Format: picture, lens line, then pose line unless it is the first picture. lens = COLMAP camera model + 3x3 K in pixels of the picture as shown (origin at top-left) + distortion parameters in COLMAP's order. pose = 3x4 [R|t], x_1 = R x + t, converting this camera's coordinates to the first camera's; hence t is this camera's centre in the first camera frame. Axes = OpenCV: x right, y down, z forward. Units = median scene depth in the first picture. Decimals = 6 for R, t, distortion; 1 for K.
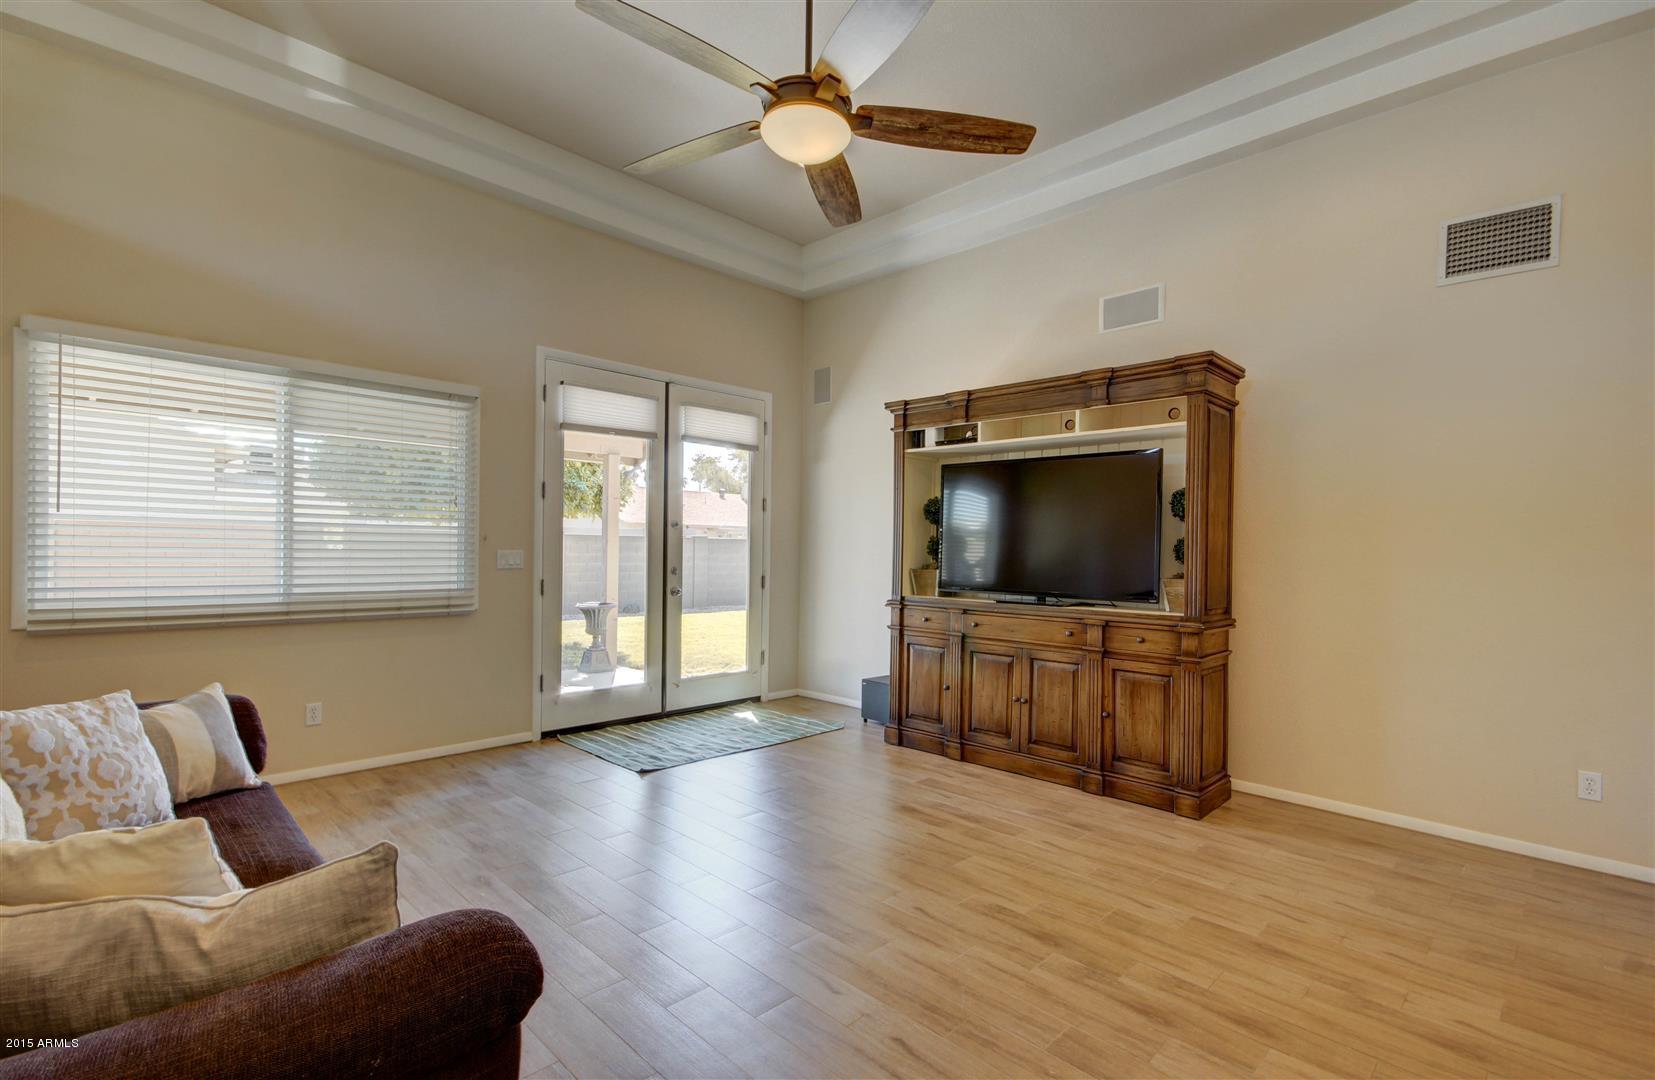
lens RADIAL K [[758.4, 0, 823.3], [0, 758.4, 539.8], [0, 0, 1]] dist [0.017410, -0.000518]
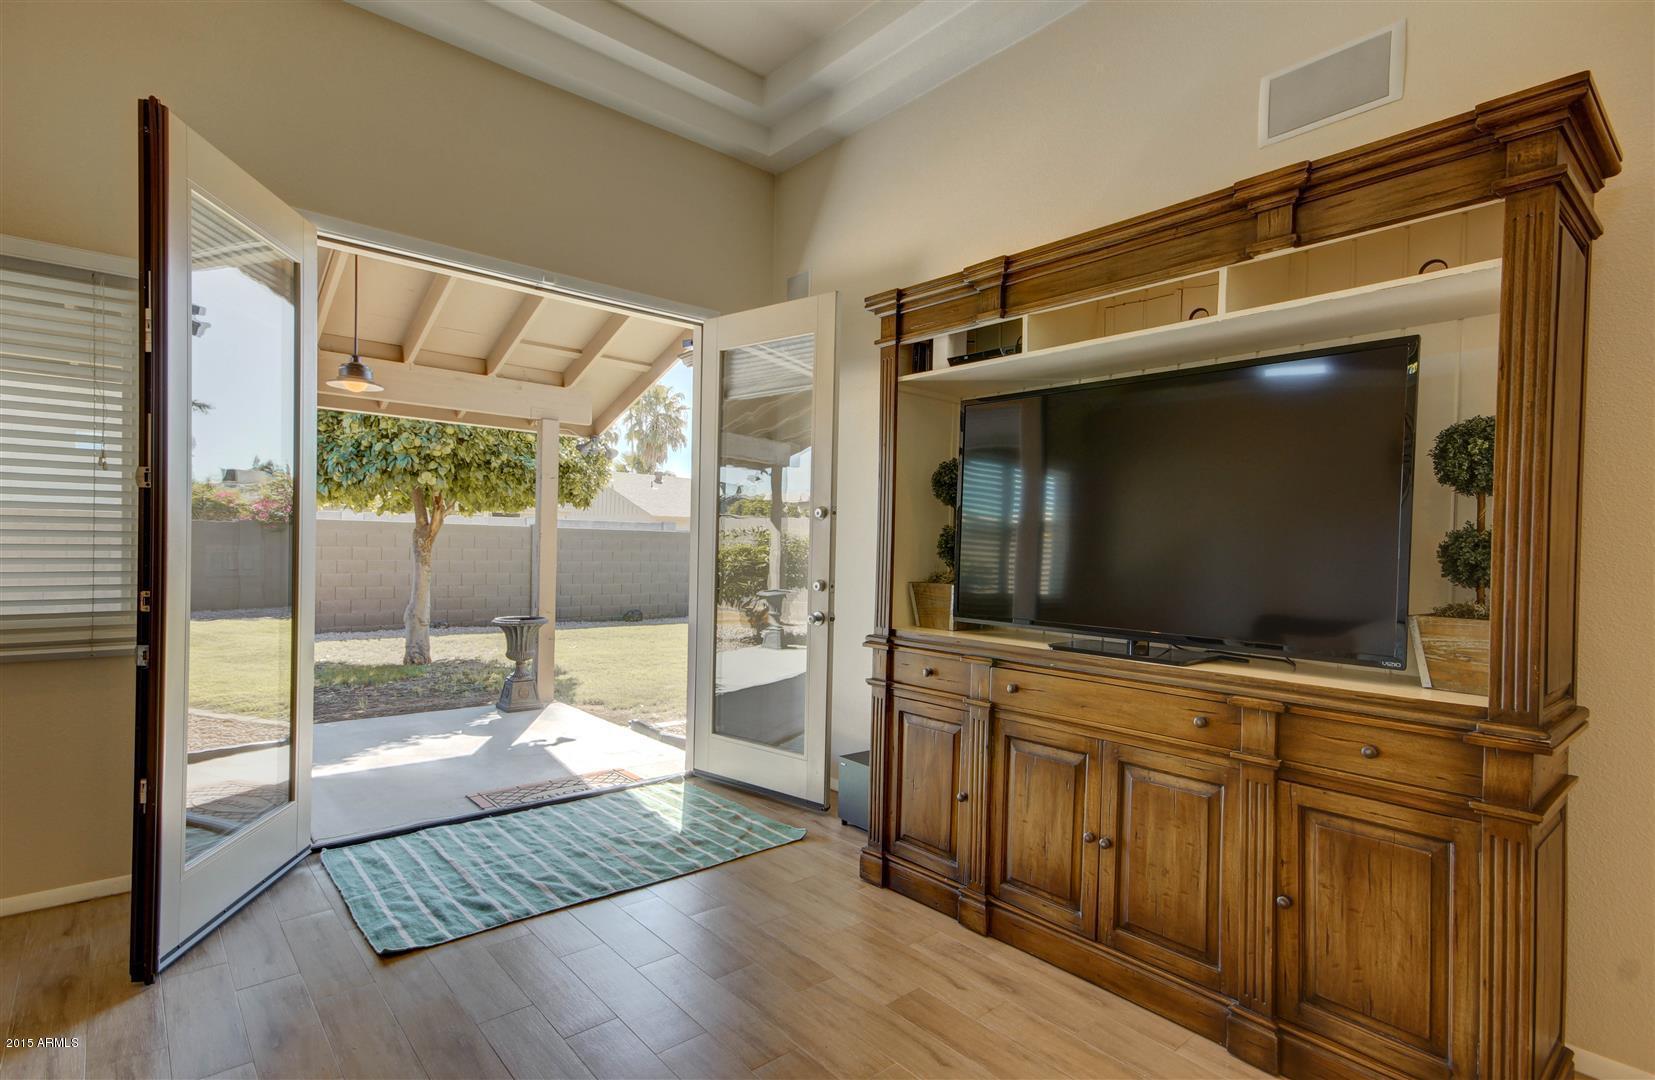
lens RADIAL K [[804.4, 0, 829.5], [0, 804.4, 546.5], [0, 0, 1]] dist [0.031972, 0.000372]
pose [[0.997639, 0.006707, -0.068353, 0.108363], [-0.005831, 0.999898, 0.013007, 0.003509], [0.068433, -0.012578, 0.997576, 0.421805]]
